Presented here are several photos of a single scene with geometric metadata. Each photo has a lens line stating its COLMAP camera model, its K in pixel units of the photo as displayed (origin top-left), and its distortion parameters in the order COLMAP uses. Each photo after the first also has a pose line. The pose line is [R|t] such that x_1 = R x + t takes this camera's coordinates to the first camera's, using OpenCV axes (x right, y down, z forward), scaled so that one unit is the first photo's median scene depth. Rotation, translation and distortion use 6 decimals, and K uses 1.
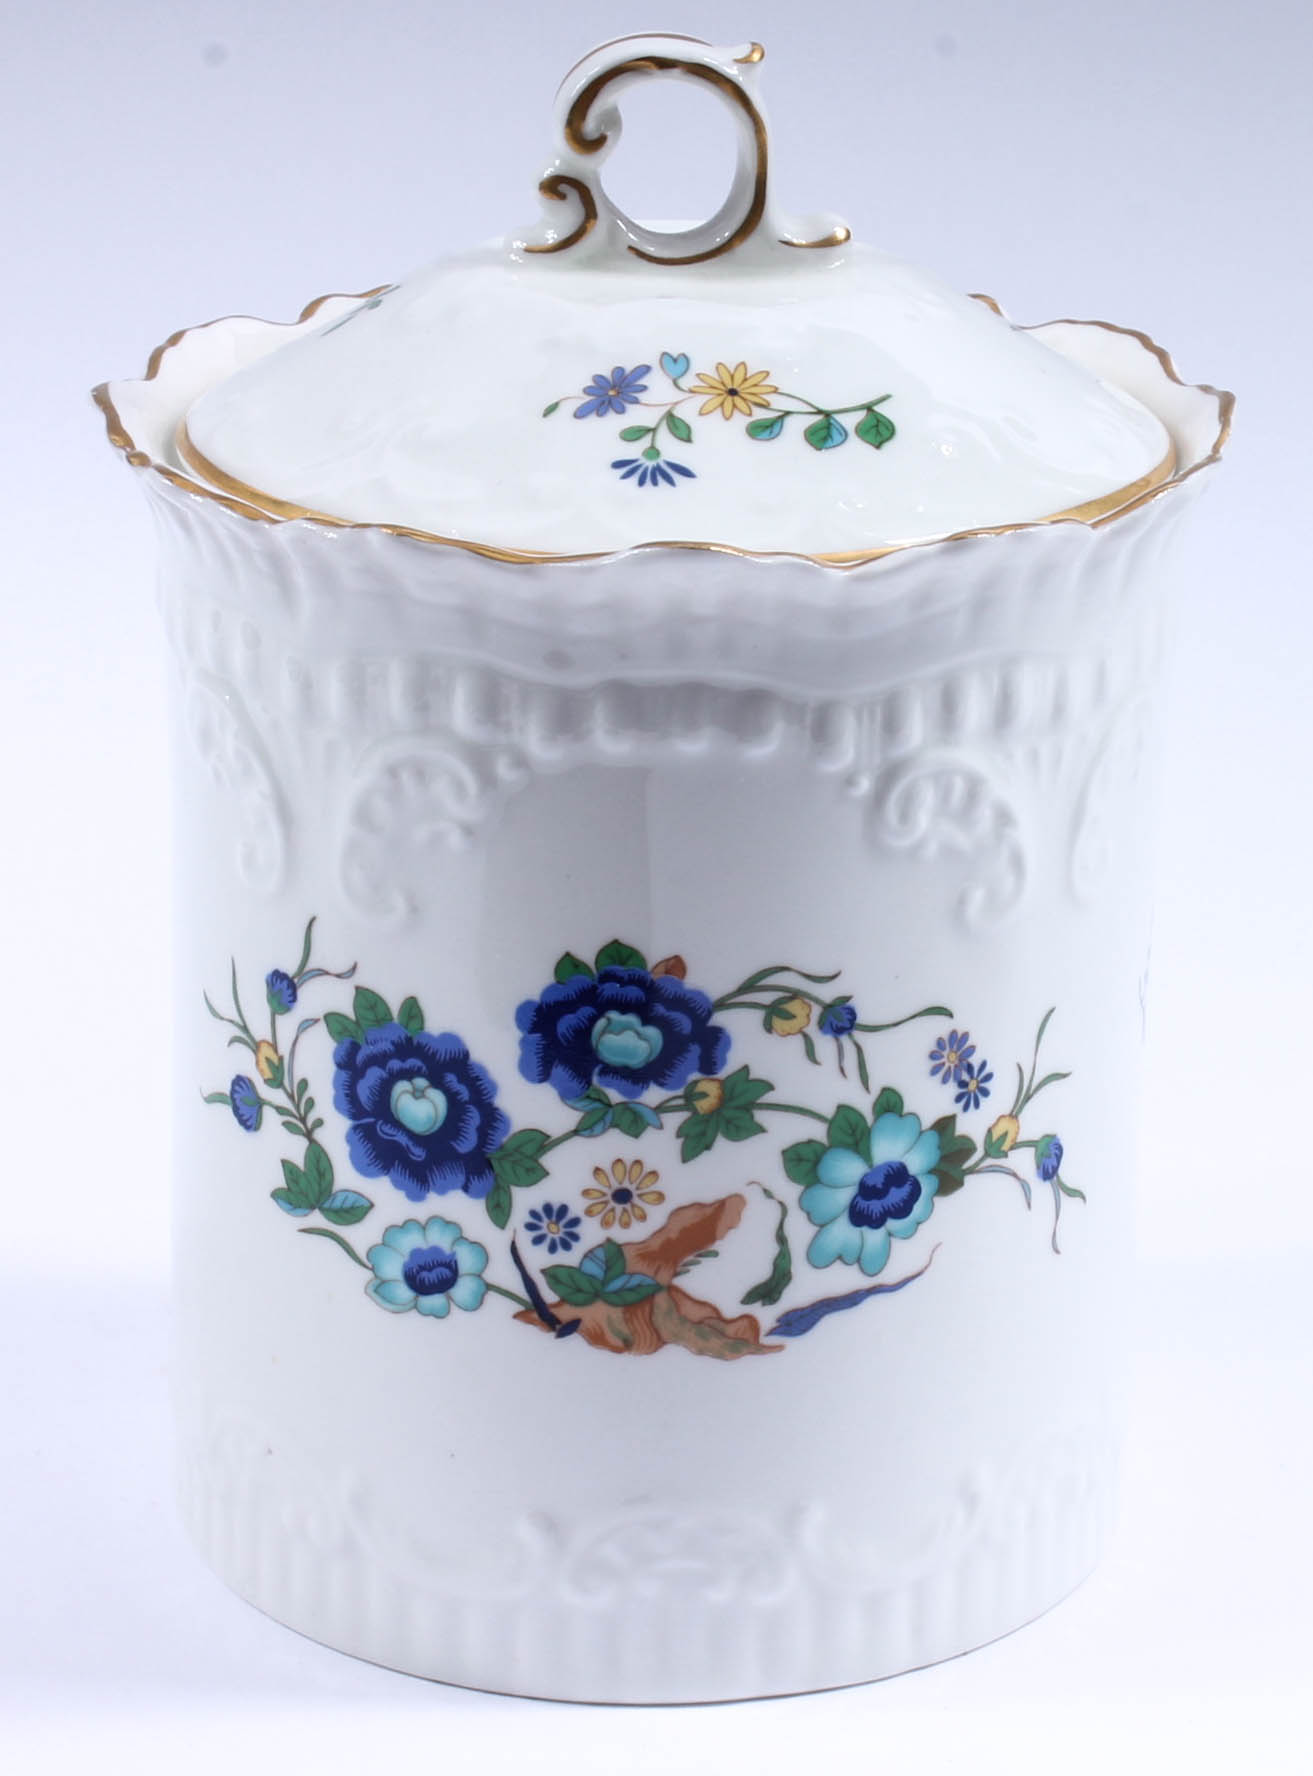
lens RADIAL K [[5621.1, 0, 656.5], [0, 5621.1, 888.0], [0, 0, 1]] dist [-0.100714, 1.890600]
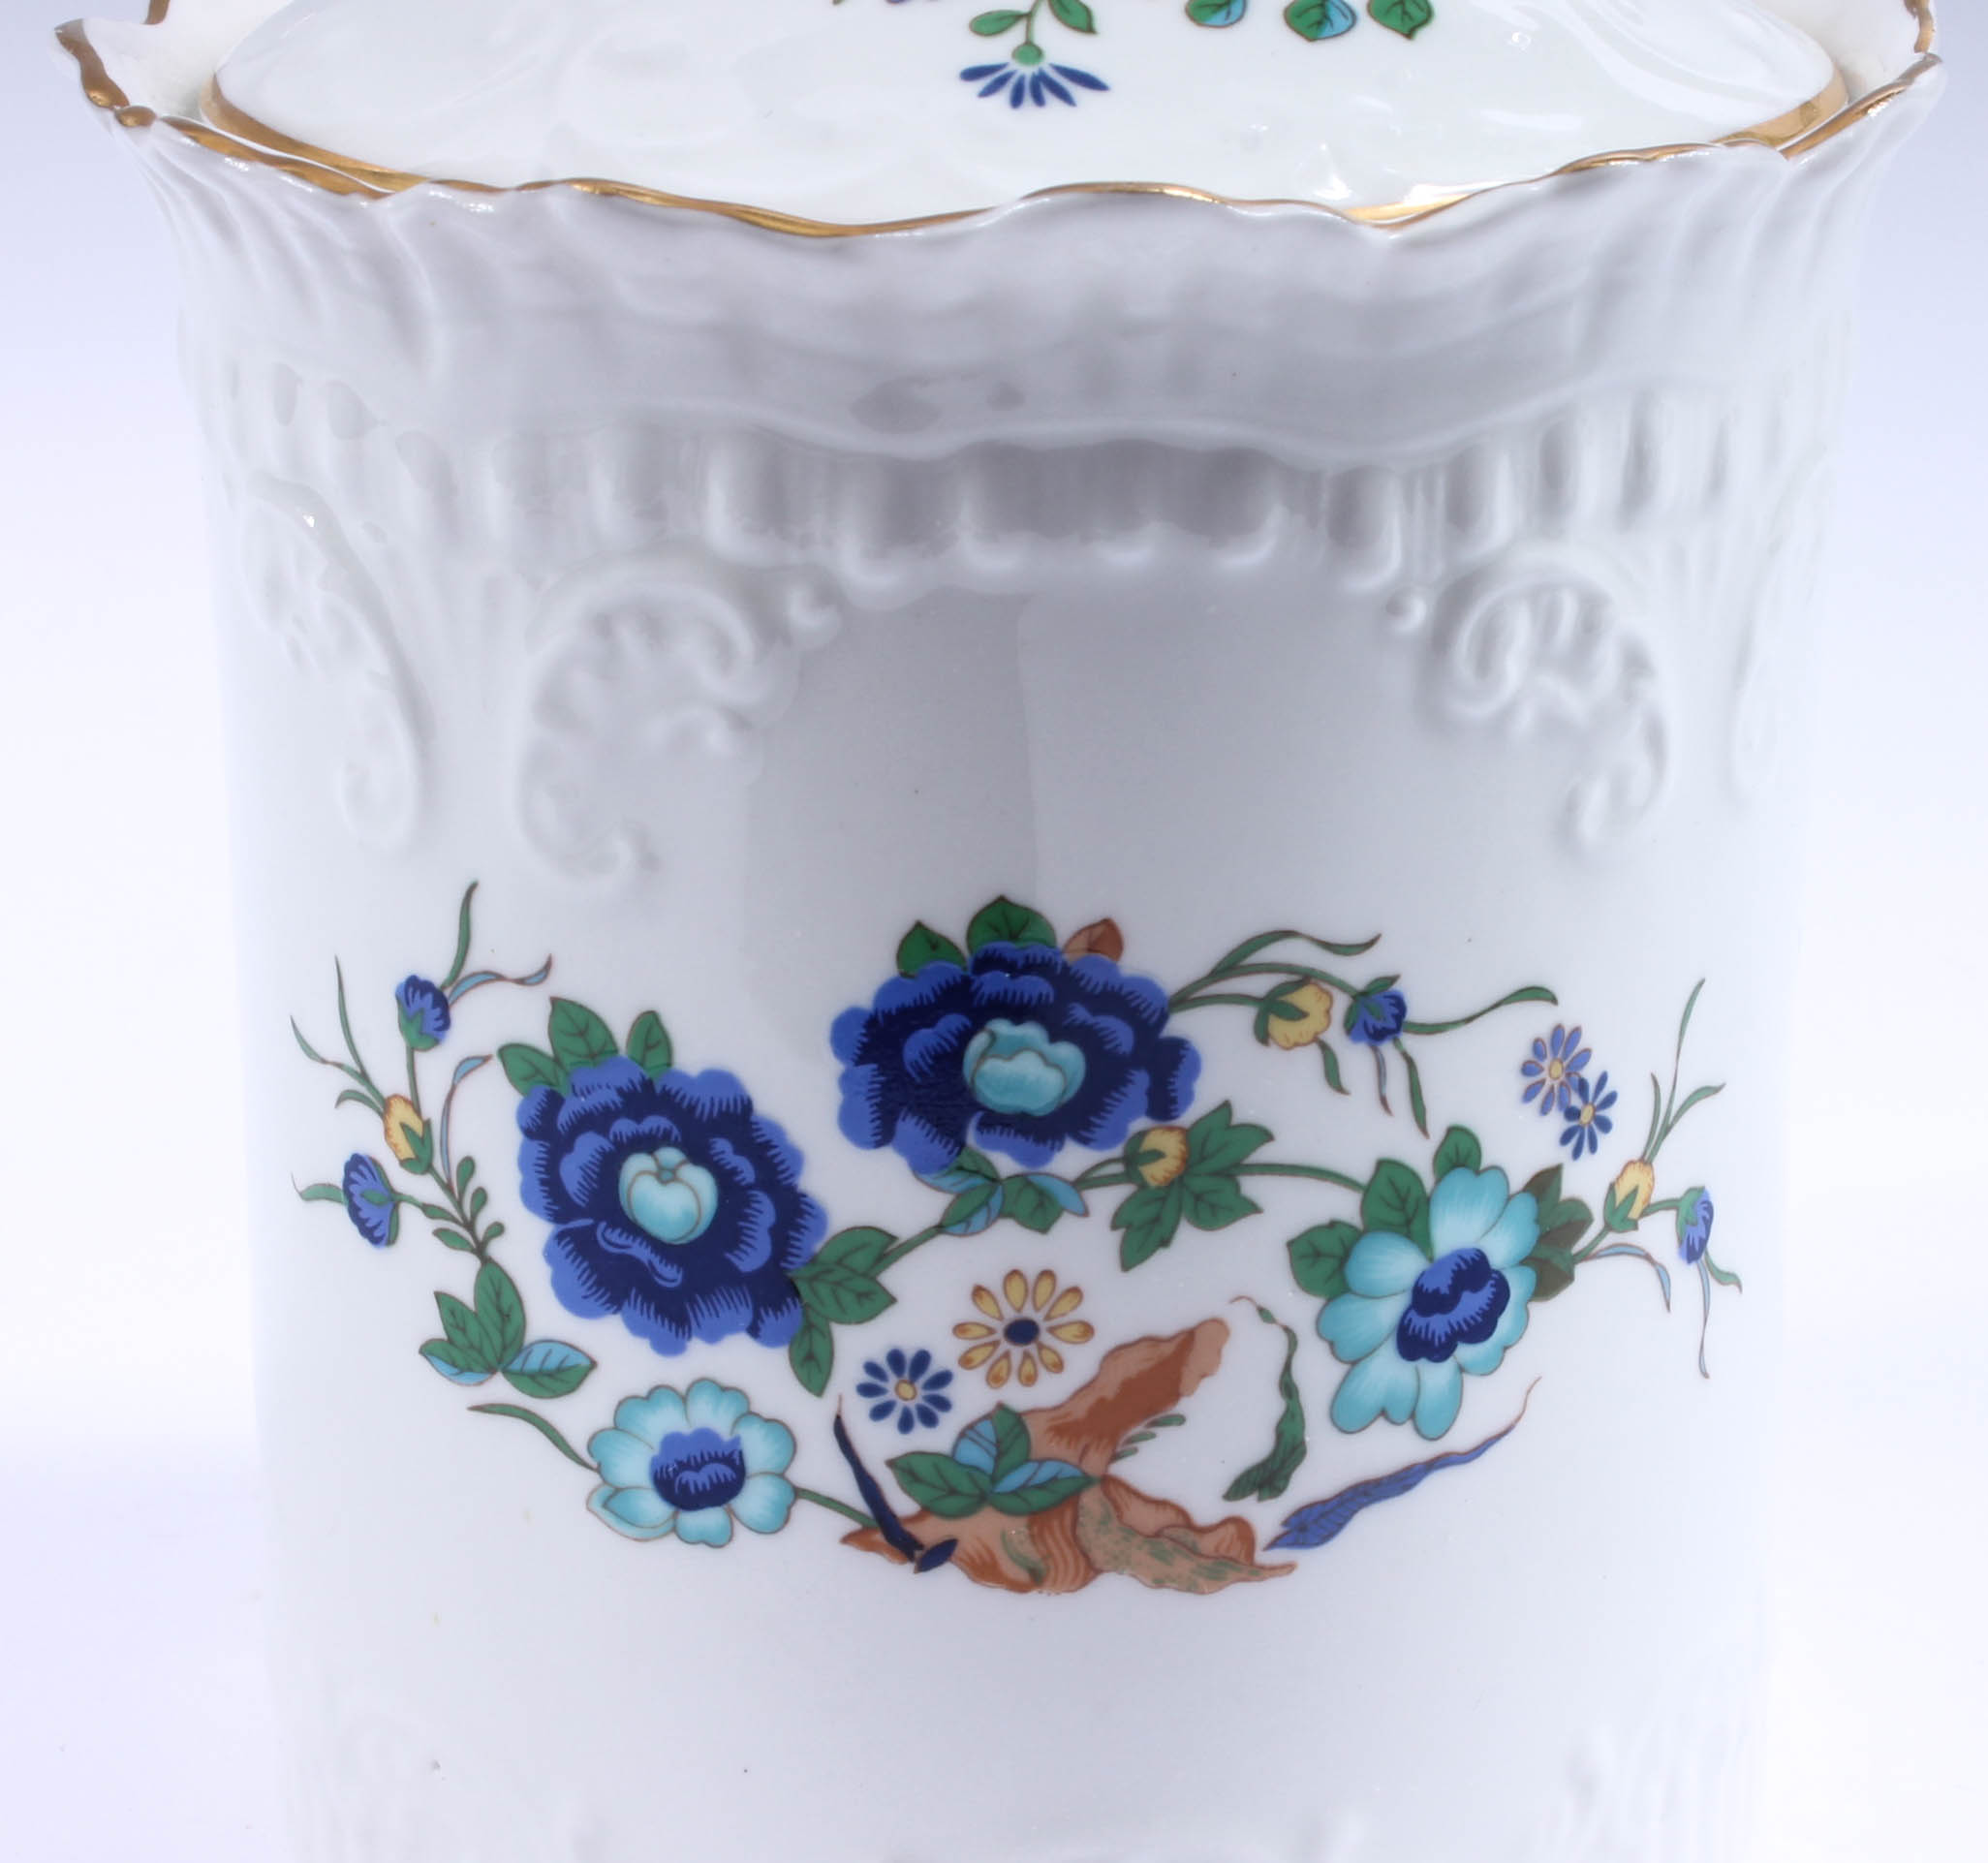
lens RADIAL K [[5319.9, 0, 1065.7], [0, 5319.9, 1005.1], [0, 0, 1]] dist [-0.063494, 0.561993]
pose [[0.996601, -0.046439, 0.068044, -0.038190], [0.044764, 0.998661, 0.025934, 0.006292], [-0.069158, -0.022800, 0.997345, 0.445841]]
